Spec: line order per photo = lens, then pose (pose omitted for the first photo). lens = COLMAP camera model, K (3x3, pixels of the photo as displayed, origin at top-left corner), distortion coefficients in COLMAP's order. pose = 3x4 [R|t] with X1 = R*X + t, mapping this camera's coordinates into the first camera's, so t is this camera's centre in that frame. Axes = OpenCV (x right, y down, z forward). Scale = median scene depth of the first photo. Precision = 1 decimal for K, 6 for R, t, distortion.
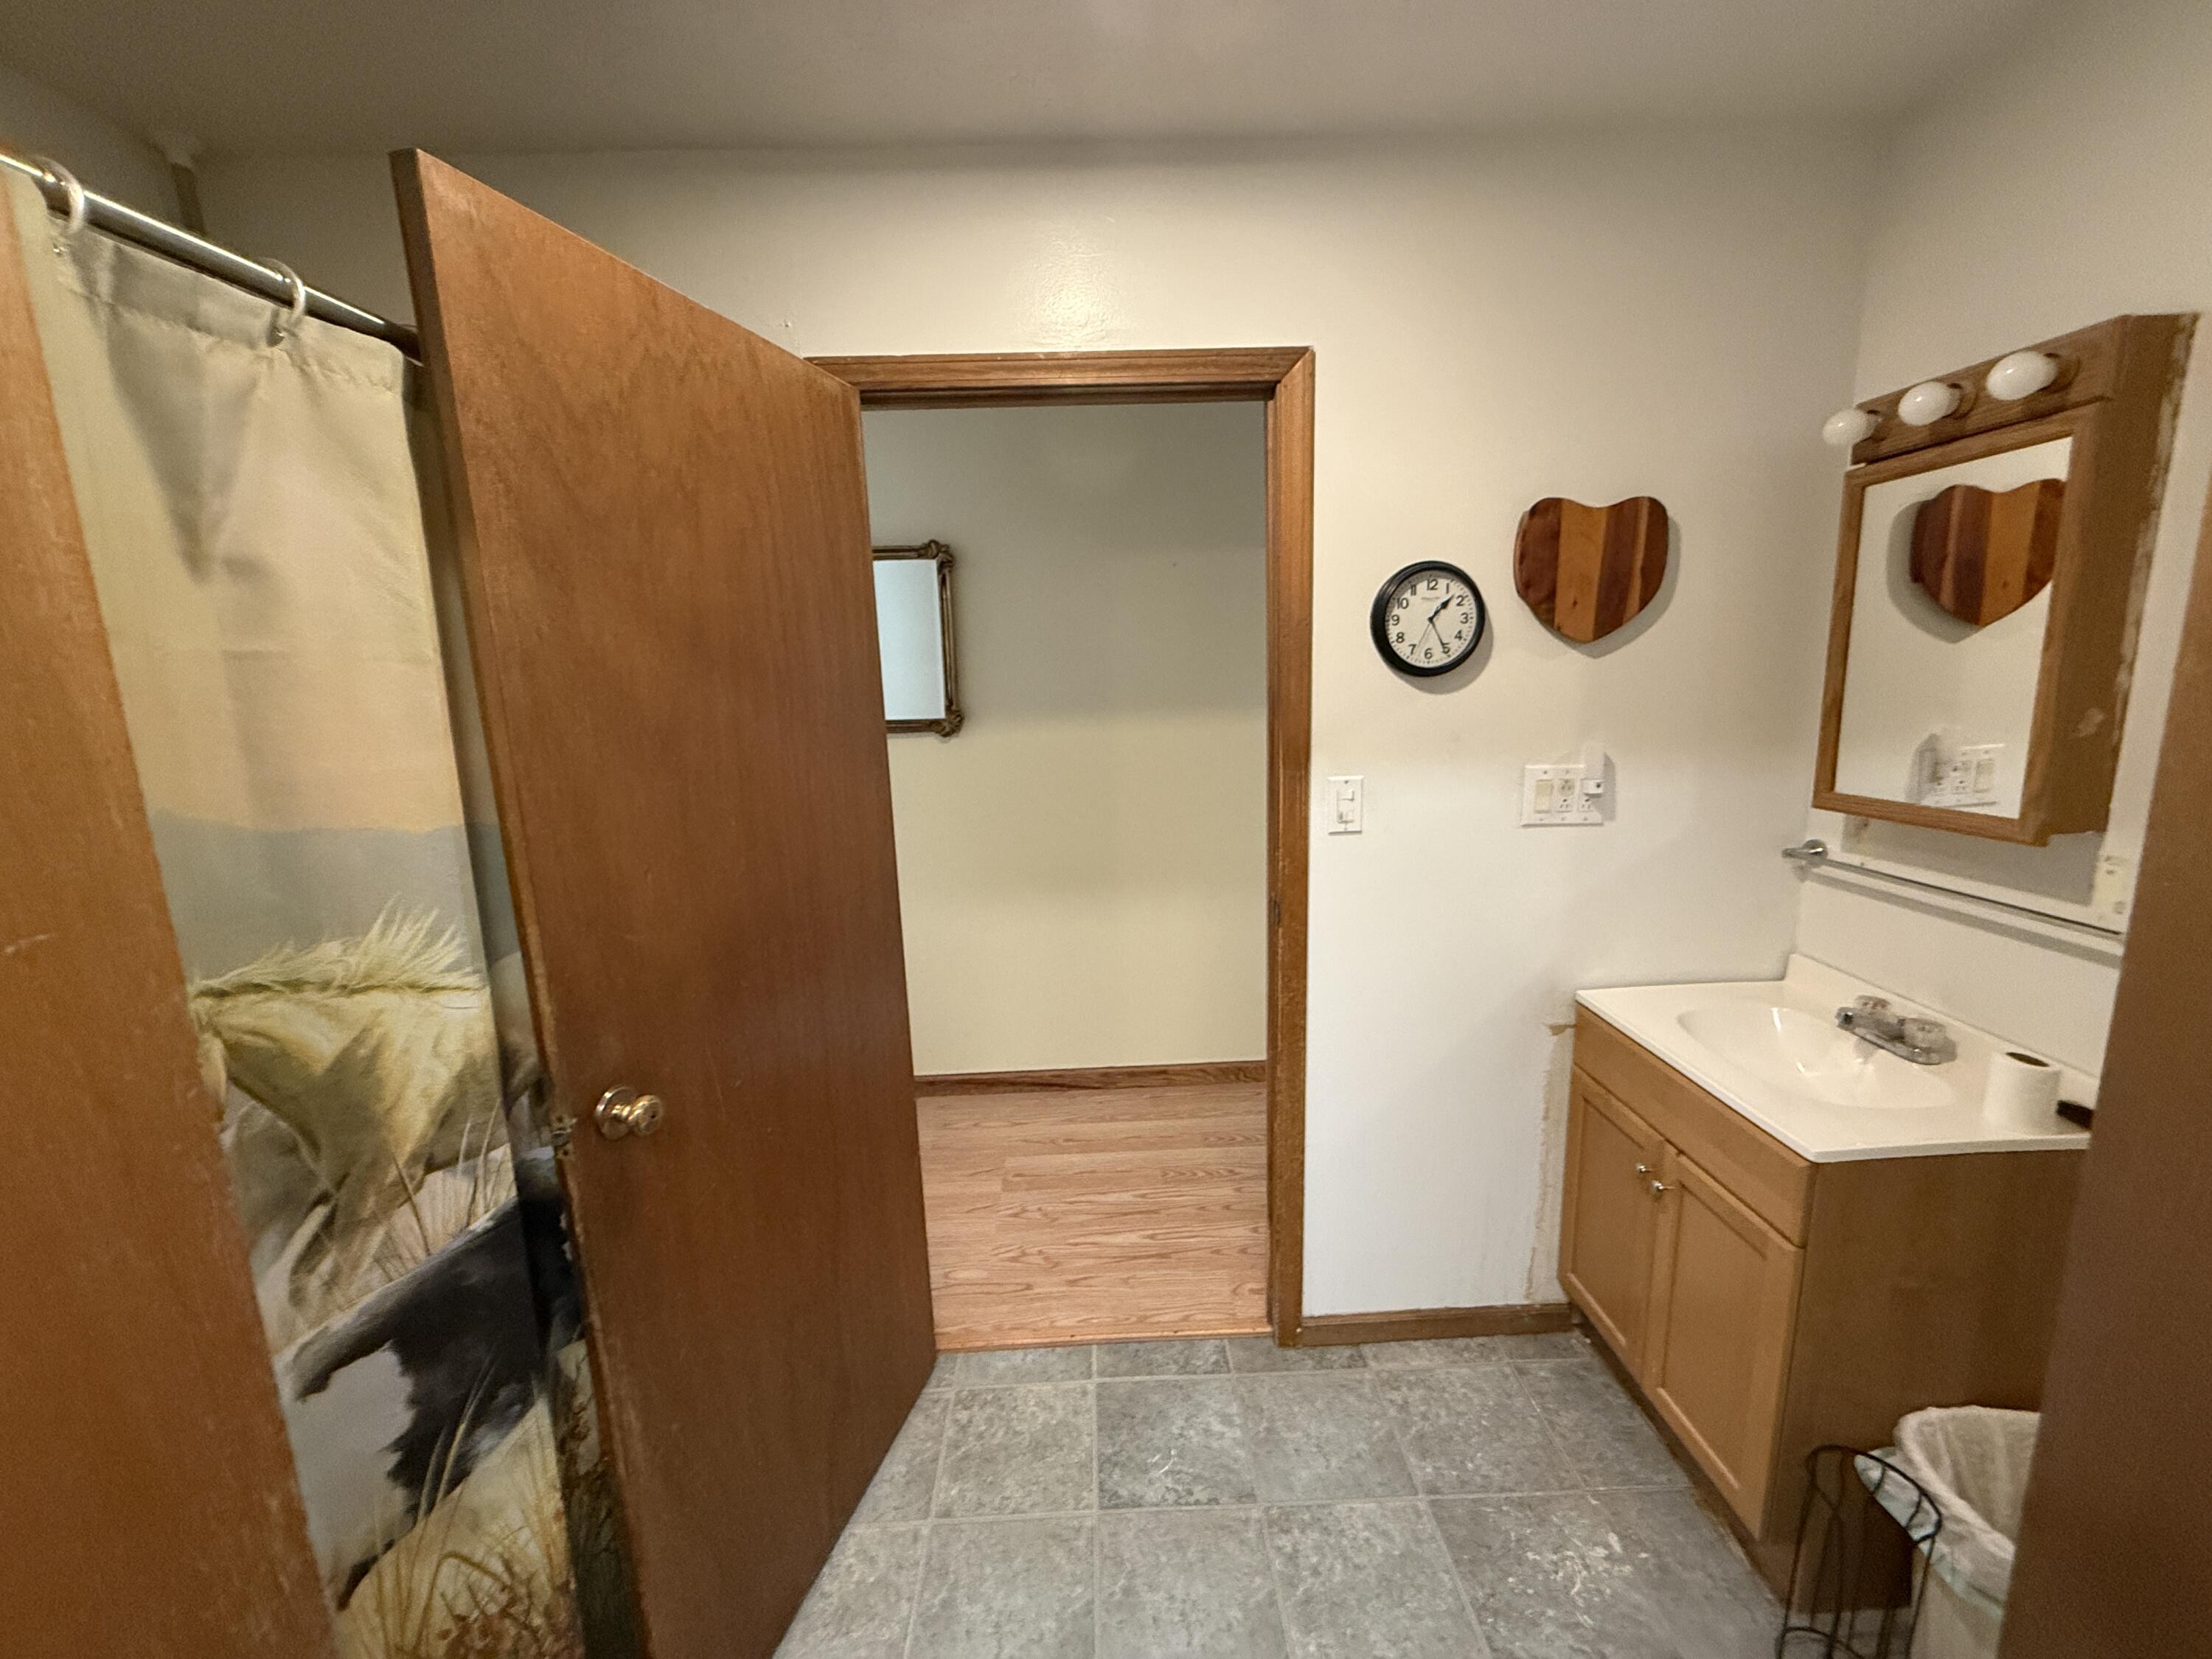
lens RADIAL K [[893.9, 0, 1106.0], [0, 893.9, 829.5], [0, 0, 1]] dist [0.000037, -0.000016]
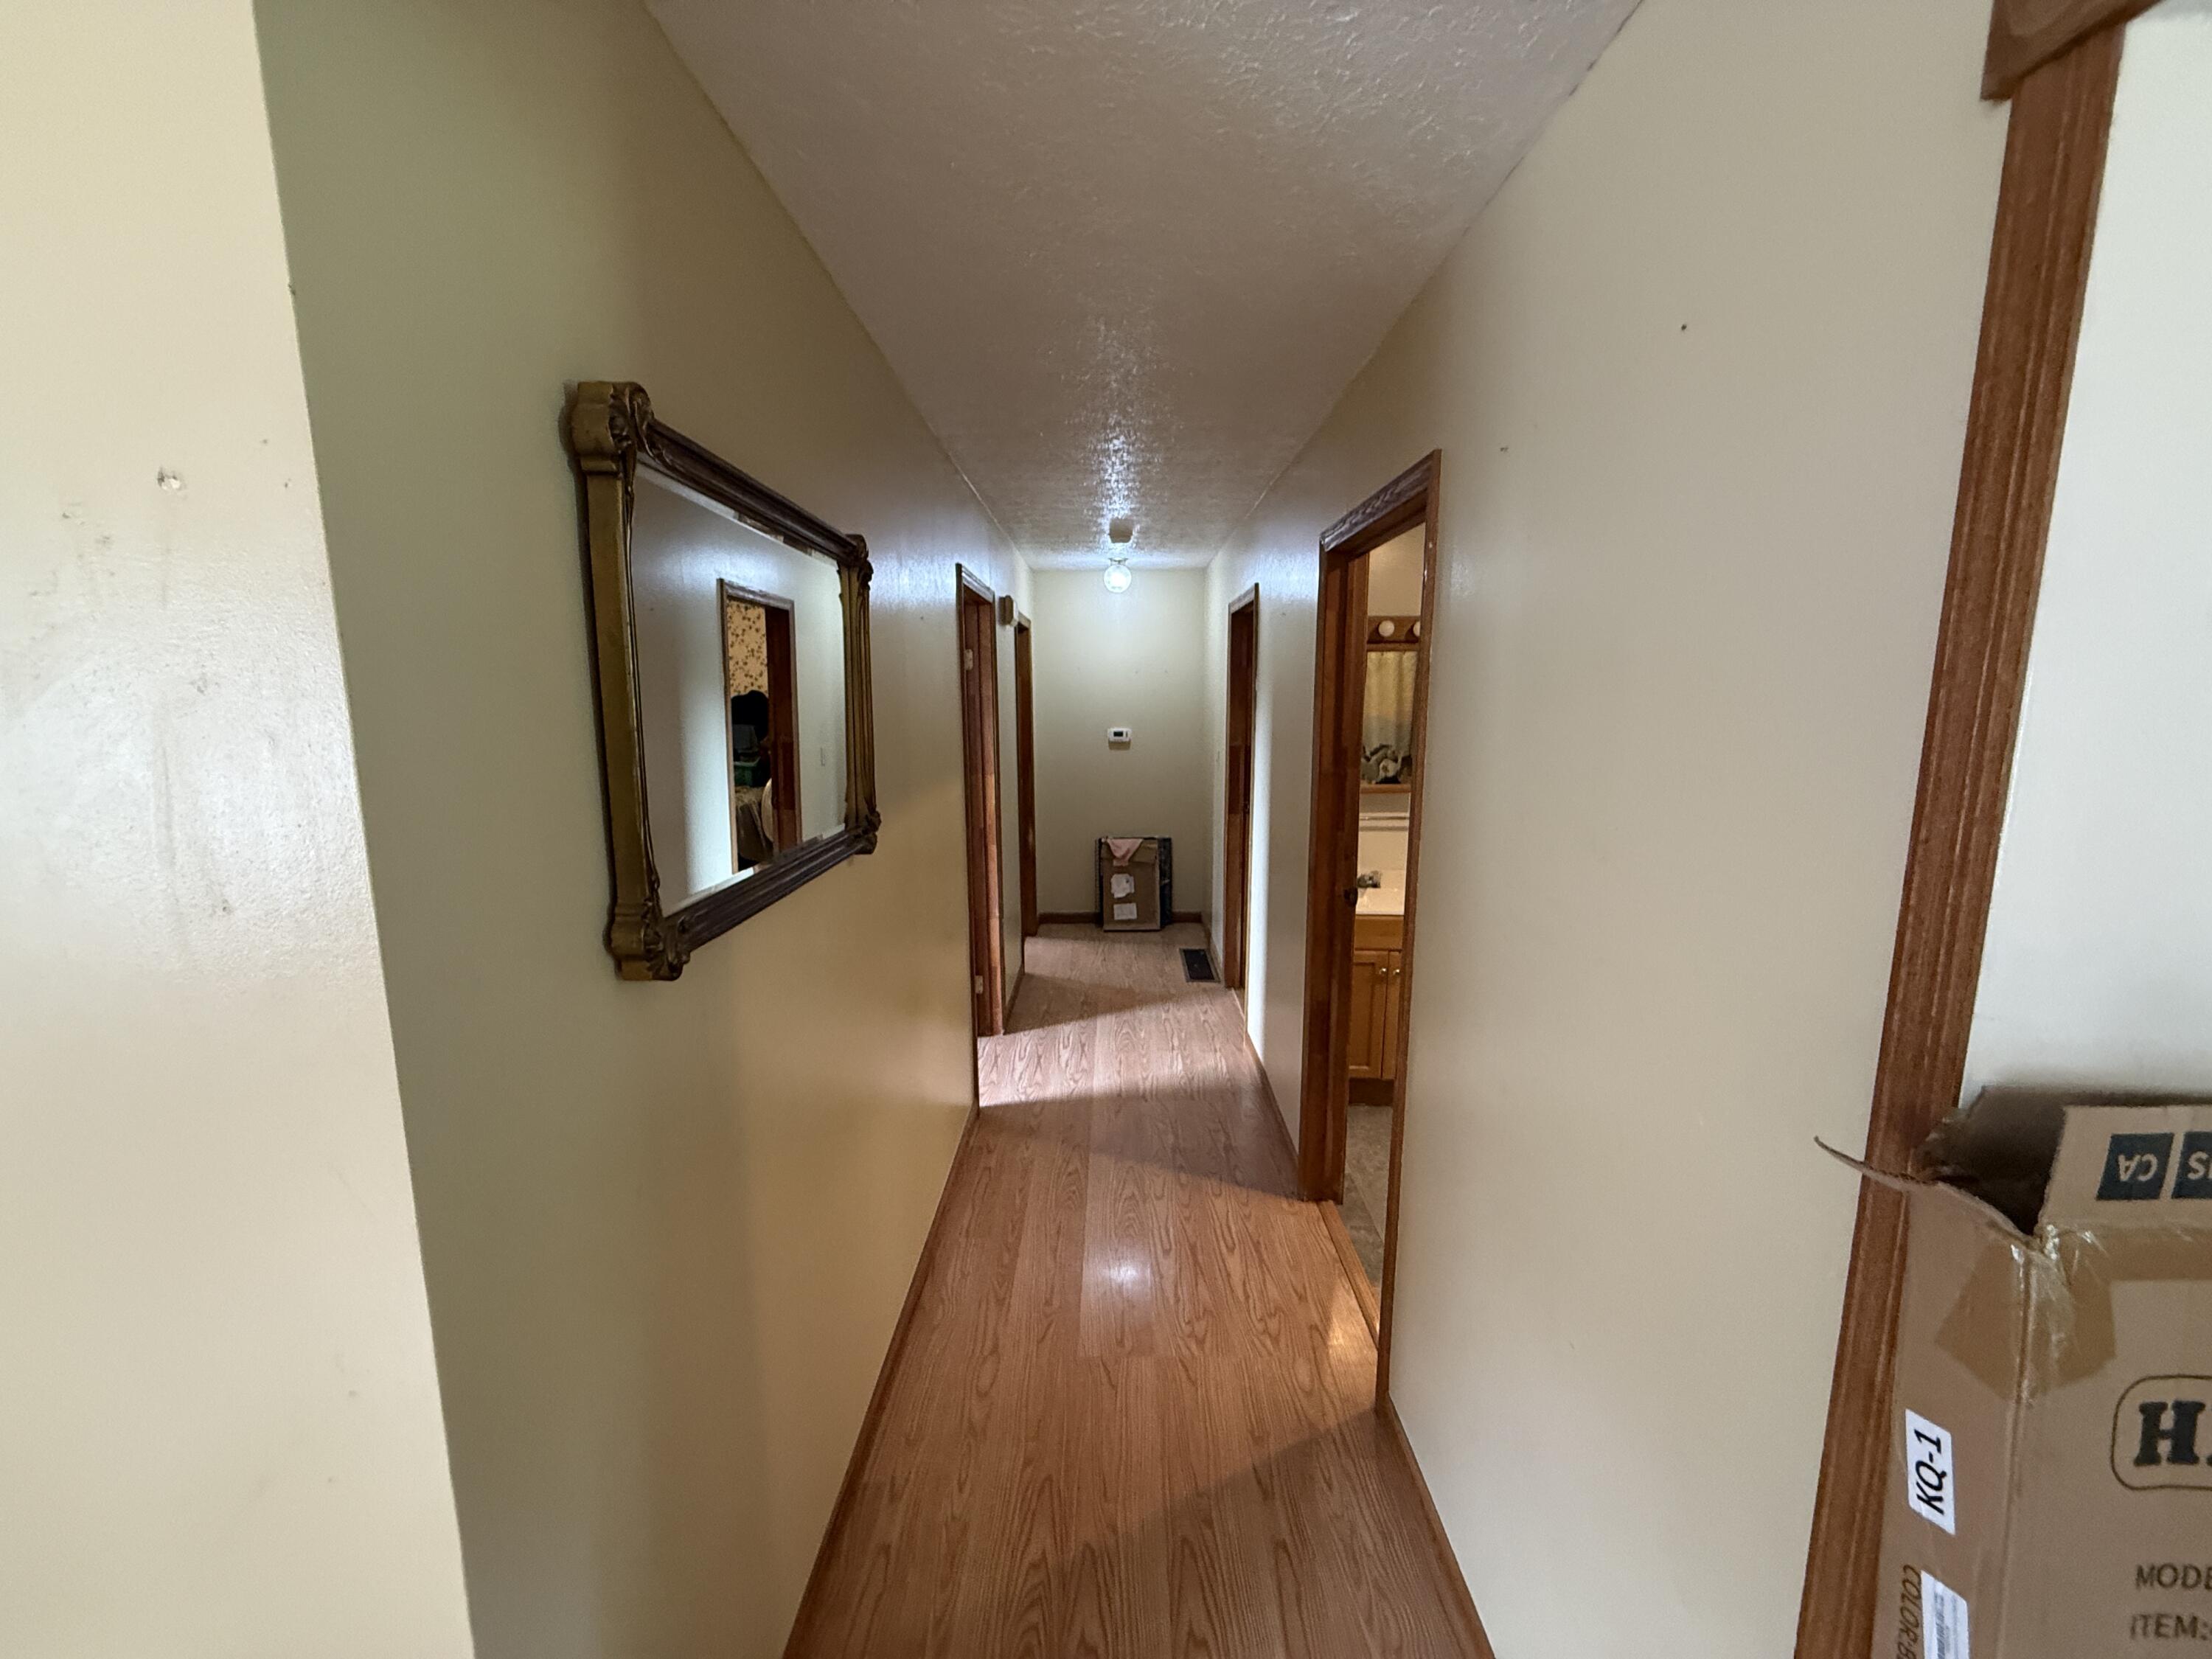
lens RADIAL K [[893.9, 0, 1106.0], [0, 893.9, 829.5], [0, 0, 1]] dist [0.000037, -0.000016]
pose [[0.037478, -0.124278, 0.991539, -0.992227], [0.186821, 0.975614, 0.115221, -0.203587], [-0.981679, 0.180923, 0.059782, 1.009683]]
